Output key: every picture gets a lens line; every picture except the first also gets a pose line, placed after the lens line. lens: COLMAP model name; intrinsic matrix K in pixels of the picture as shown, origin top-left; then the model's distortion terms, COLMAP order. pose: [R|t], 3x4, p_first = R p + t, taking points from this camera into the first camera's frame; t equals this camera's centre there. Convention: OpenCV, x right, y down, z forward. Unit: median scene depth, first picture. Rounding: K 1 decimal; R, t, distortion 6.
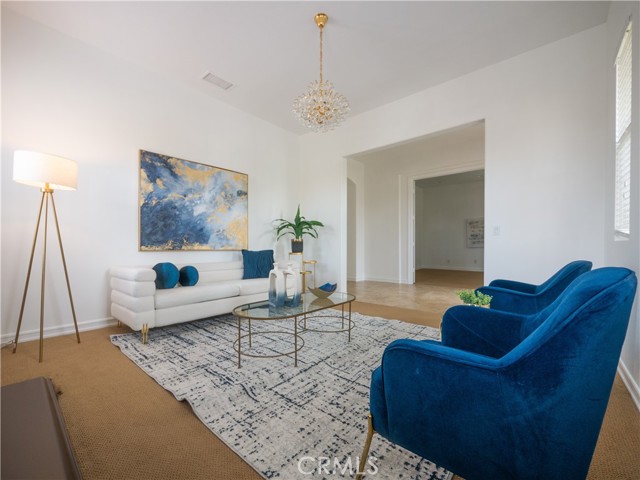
lens RADIAL K [[276.2, 0, 324.3], [0, 276.2, 245.3], [0, 0, 1]] dist [0.000932, 0.000184]
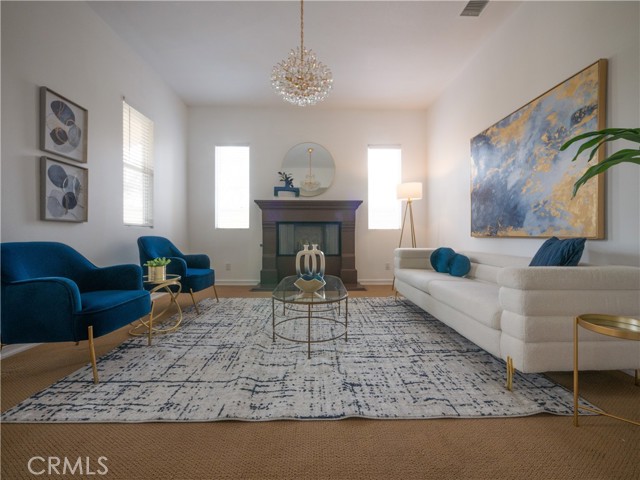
lens RADIAL K [[276.2, 0, 324.3], [0, 276.2, 245.3], [0, 0, 1]] dist [0.000932, 0.000184]
pose [[-0.752626, 0.018552, -0.658187, 0.367025], [-0.004537, 0.999433, 0.033359, 0.017530], [0.658433, 0.028093, -0.752115, 1.202322]]
